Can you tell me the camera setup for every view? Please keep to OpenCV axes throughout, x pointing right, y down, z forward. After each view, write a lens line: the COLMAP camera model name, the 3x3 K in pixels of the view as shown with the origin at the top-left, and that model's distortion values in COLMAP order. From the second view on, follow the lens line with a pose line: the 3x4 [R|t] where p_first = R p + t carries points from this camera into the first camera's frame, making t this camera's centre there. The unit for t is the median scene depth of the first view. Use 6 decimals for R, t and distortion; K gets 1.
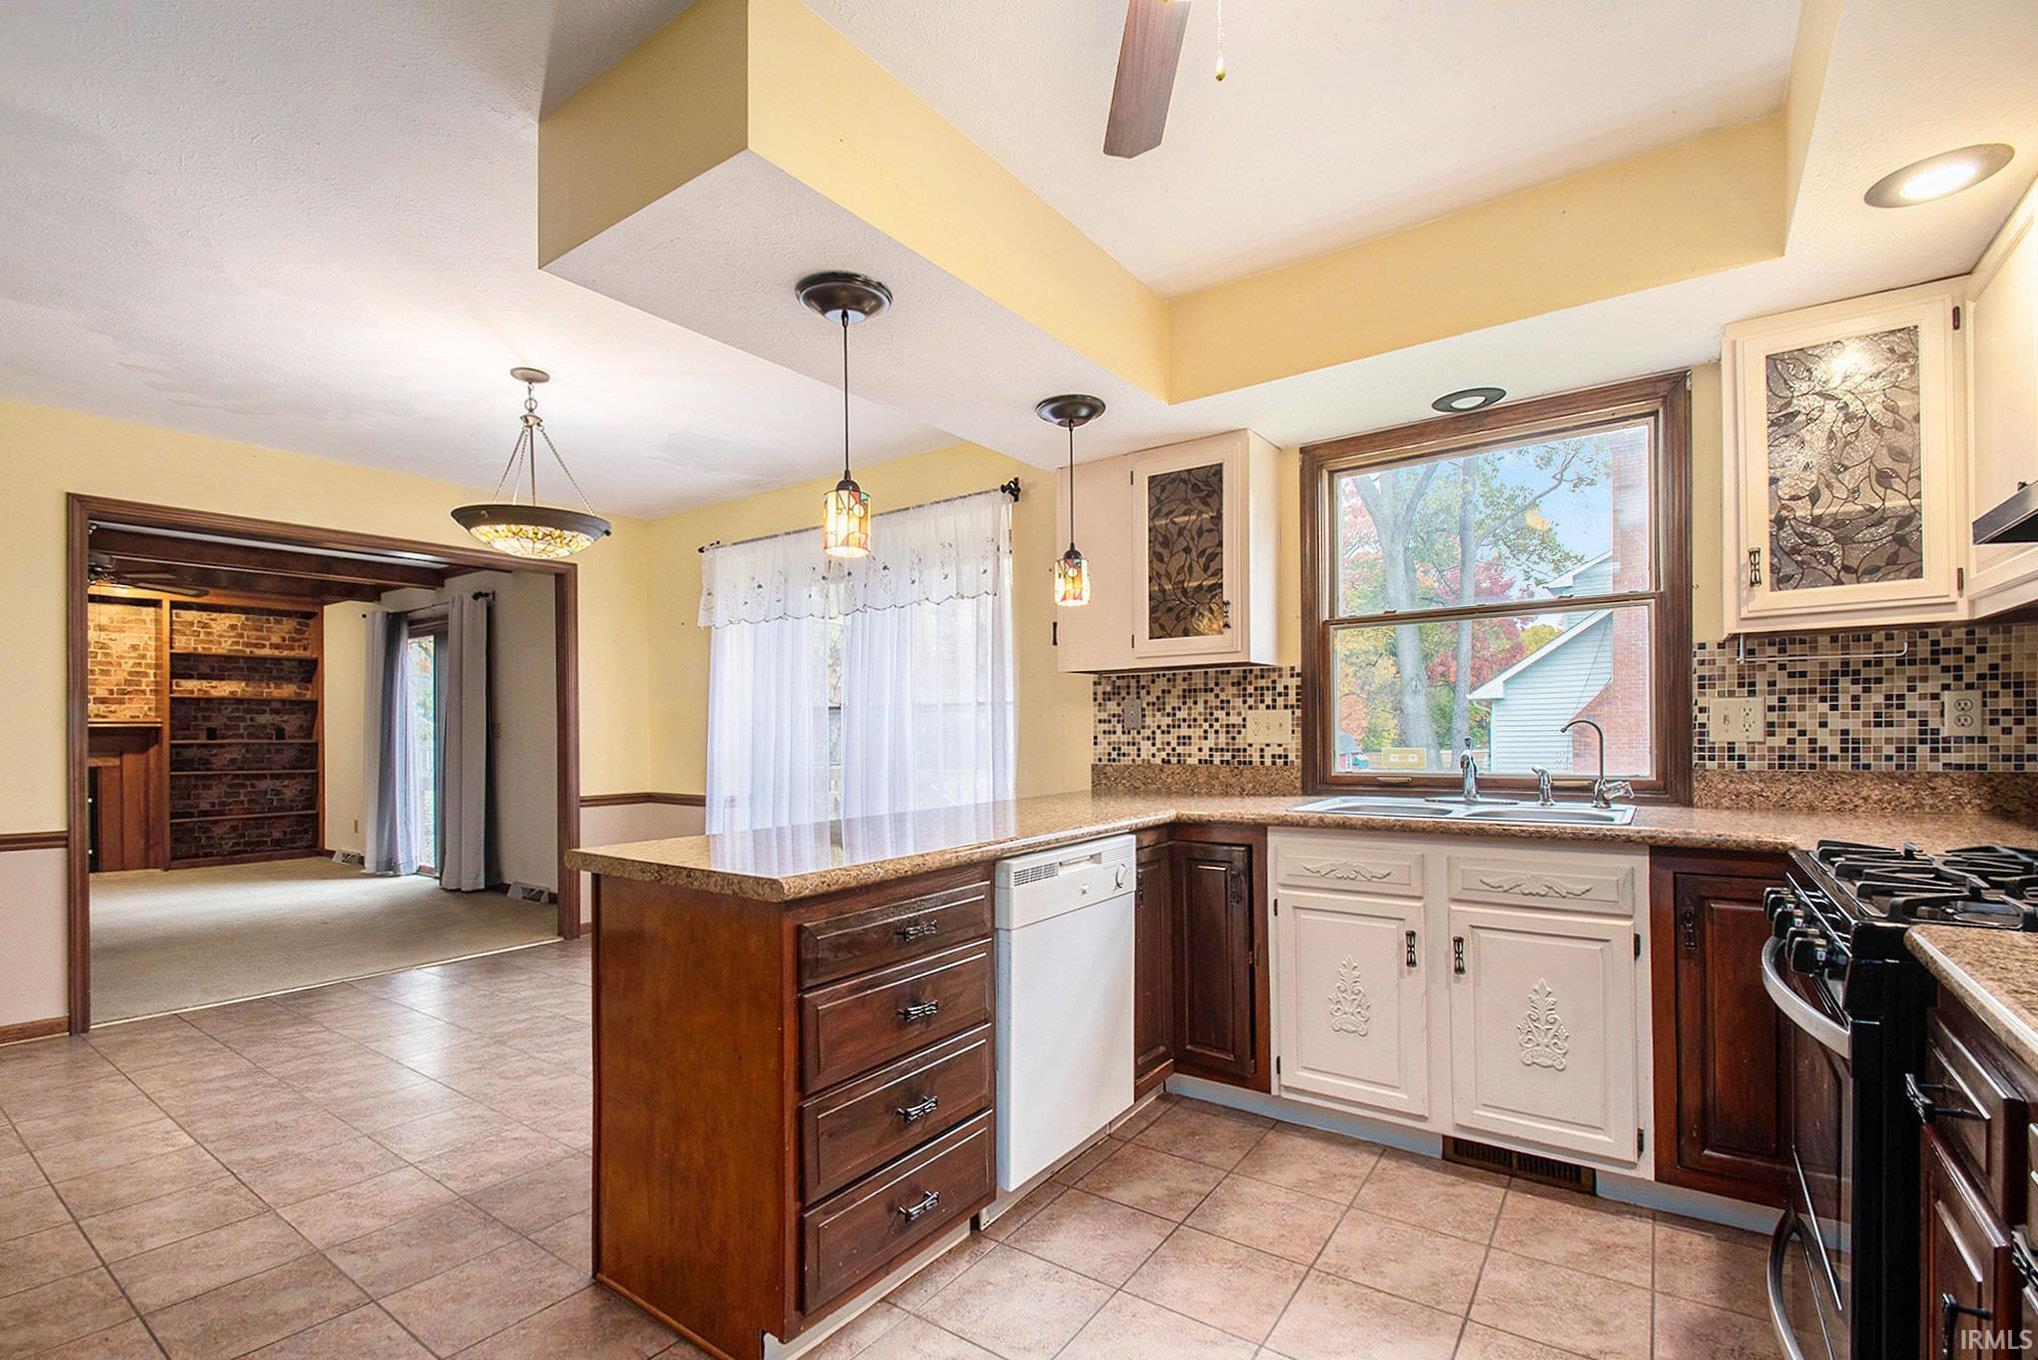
lens RADIAL K [[909.5, 0, 1012.5], [0, 909.5, 717.8], [0, 0, 1]] dist [0.000321, 0.000039]
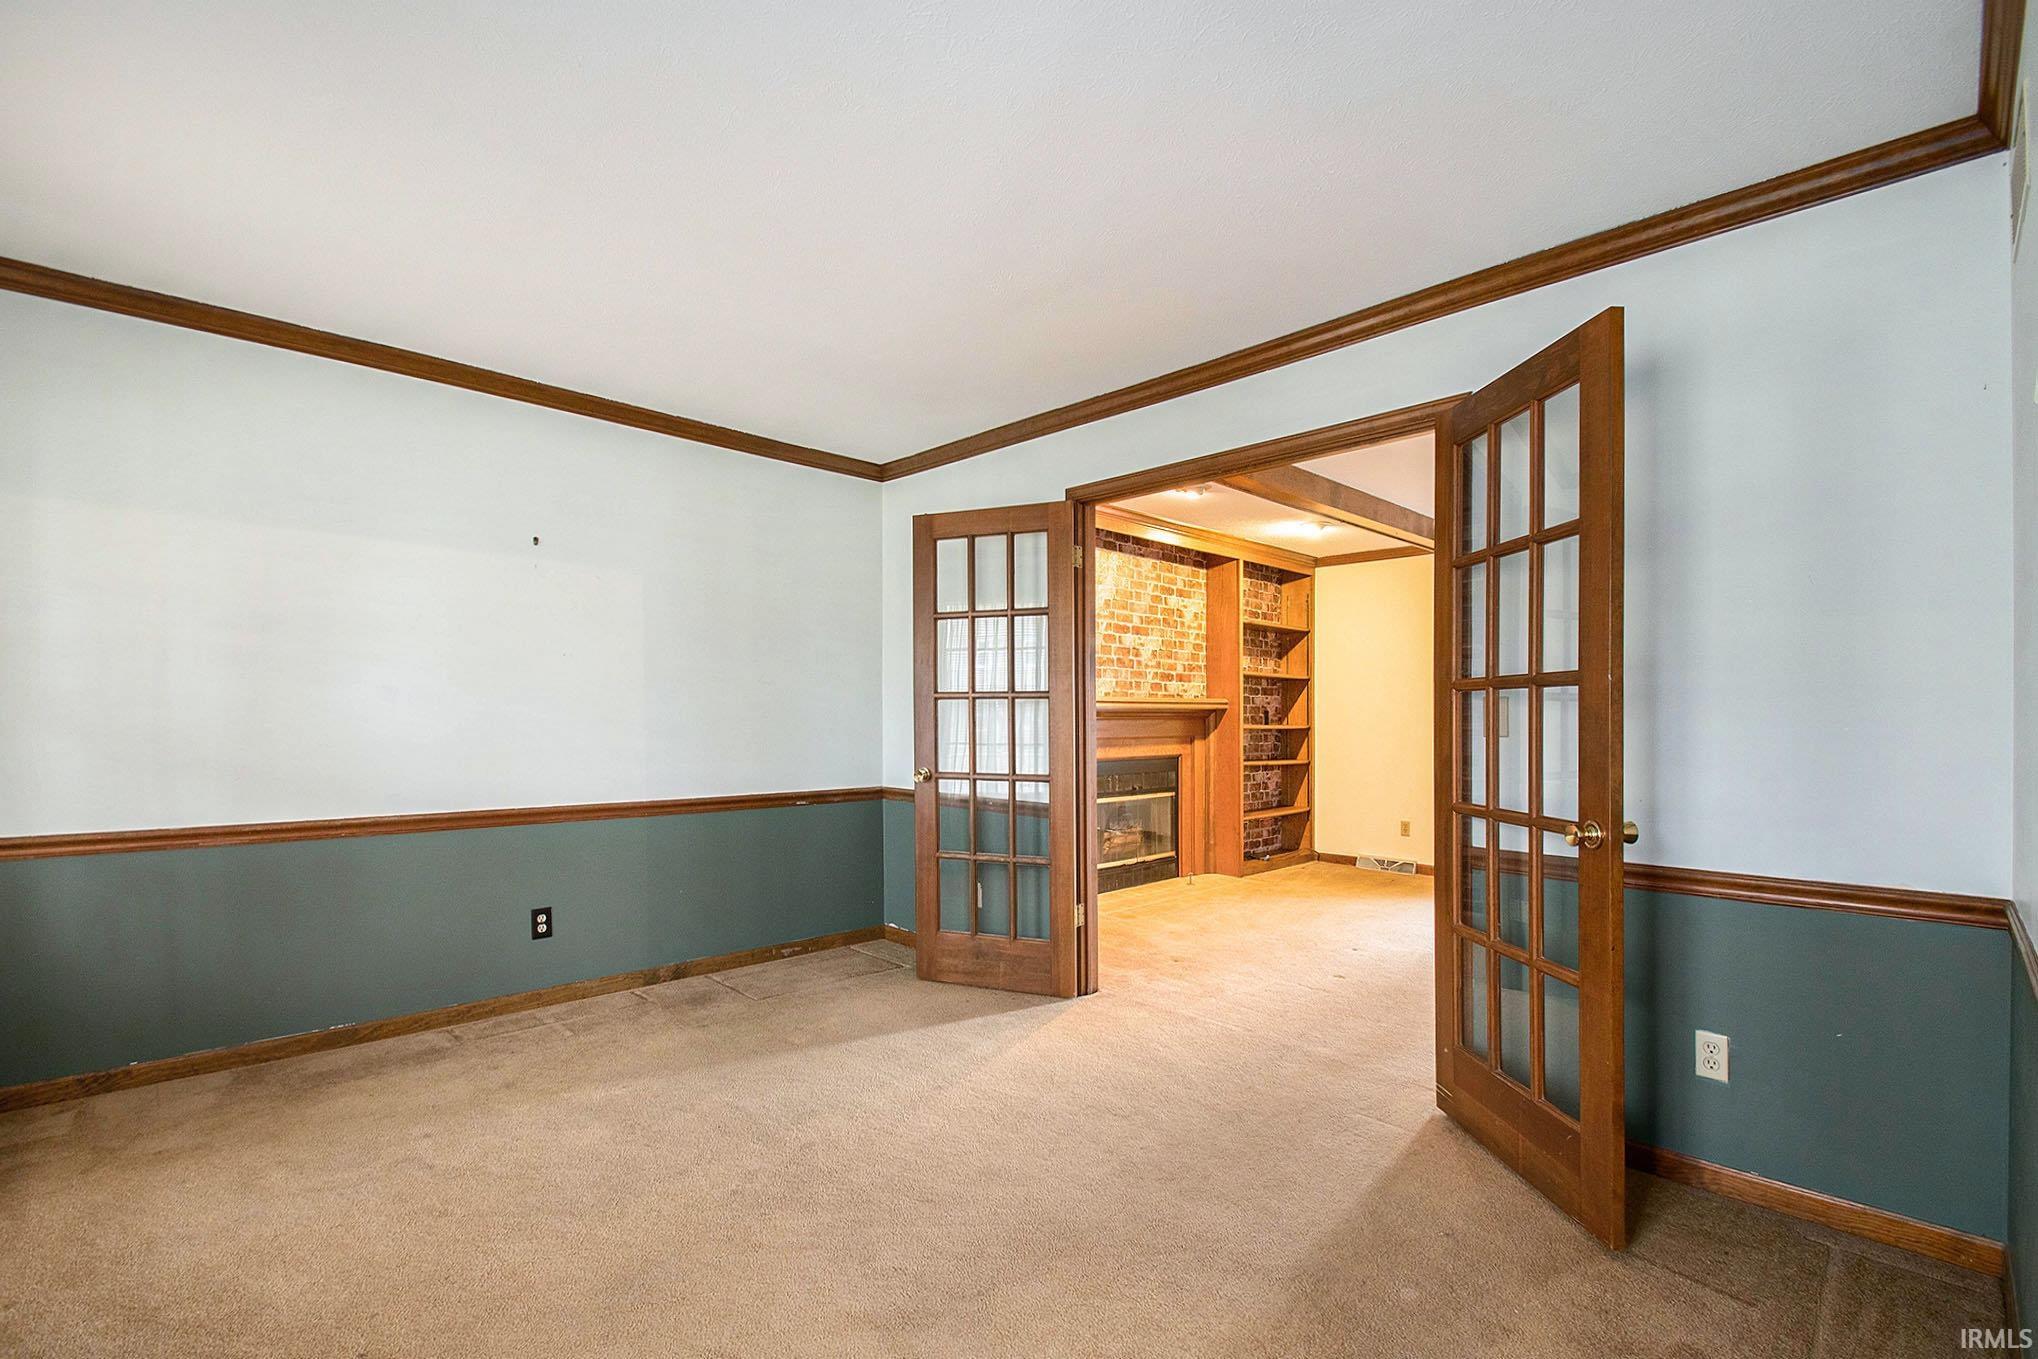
lens RADIAL K [[909.5, 0, 1018.6], [0, 909.5, 698.0], [0, 0, 1]] dist [0.000321, 0.000039]
pose [[0.986056, 0.003966, -0.166367, -0.927513], [-0.005072, 0.999968, -0.006229, 0.005962], [0.166337, 0.006986, 0.986044, 0.118277]]
